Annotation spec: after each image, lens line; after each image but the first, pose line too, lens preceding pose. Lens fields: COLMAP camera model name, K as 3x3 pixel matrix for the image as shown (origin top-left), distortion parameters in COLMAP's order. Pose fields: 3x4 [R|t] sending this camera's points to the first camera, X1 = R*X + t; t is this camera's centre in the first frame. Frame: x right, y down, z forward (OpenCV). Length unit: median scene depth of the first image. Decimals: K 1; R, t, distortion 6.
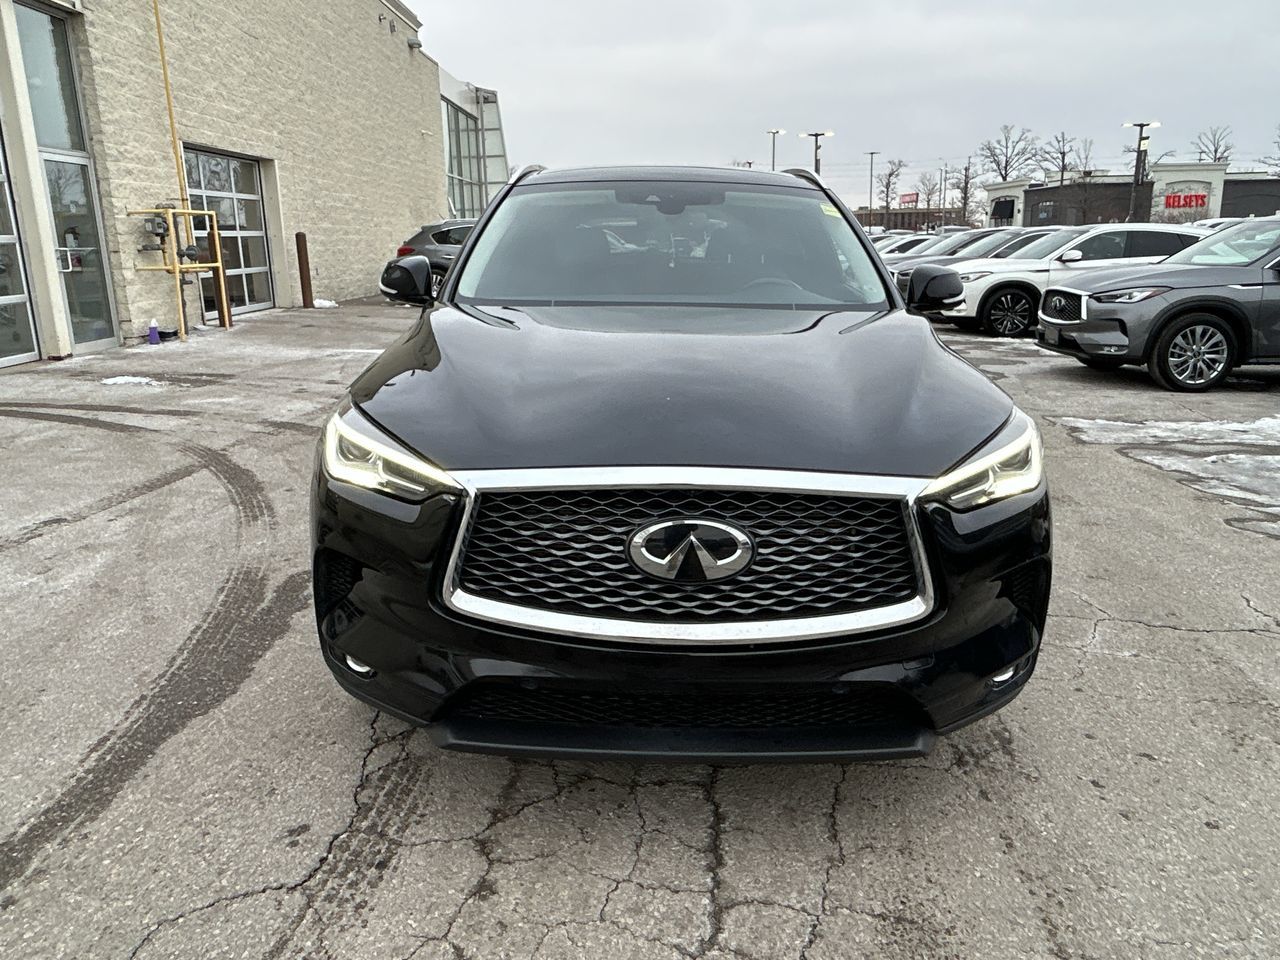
lens RADIAL K [[935.9, 0, 638.9], [0, 935.9, 484.3], [0, 0, 1]] dist [0.001339, -0.013706]
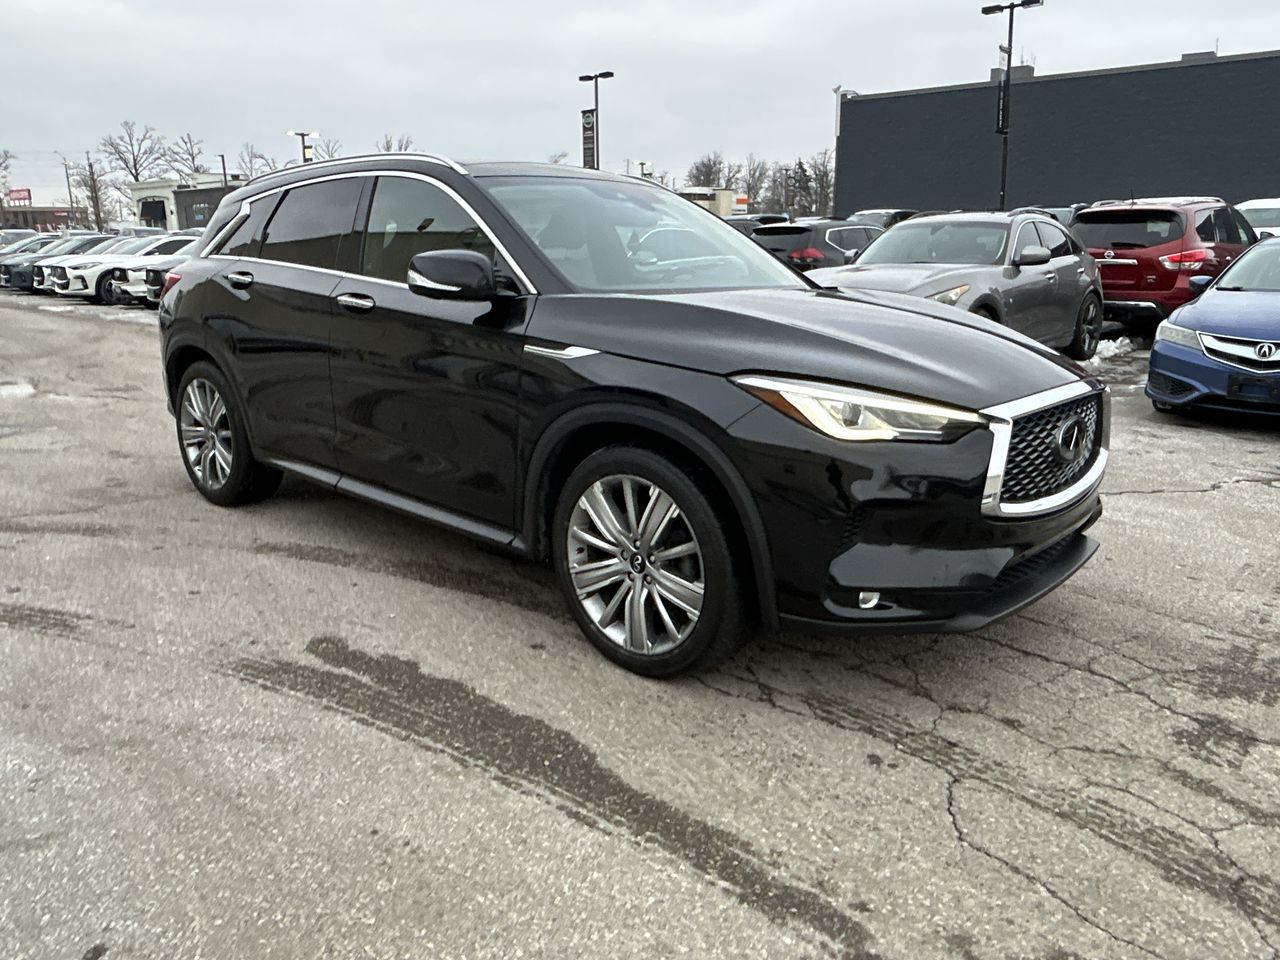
lens RADIAL K [[935.9, 0, 642.0], [0, 935.9, 484.3], [0, 0, 1]] dist [0.001339, -0.013706]
pose [[0.661008, -0.184255, 0.727405, -0.253958], [0.186124, 0.979350, 0.078939, -0.017775], [-0.726930, 0.083208, 0.681652, 0.081163]]
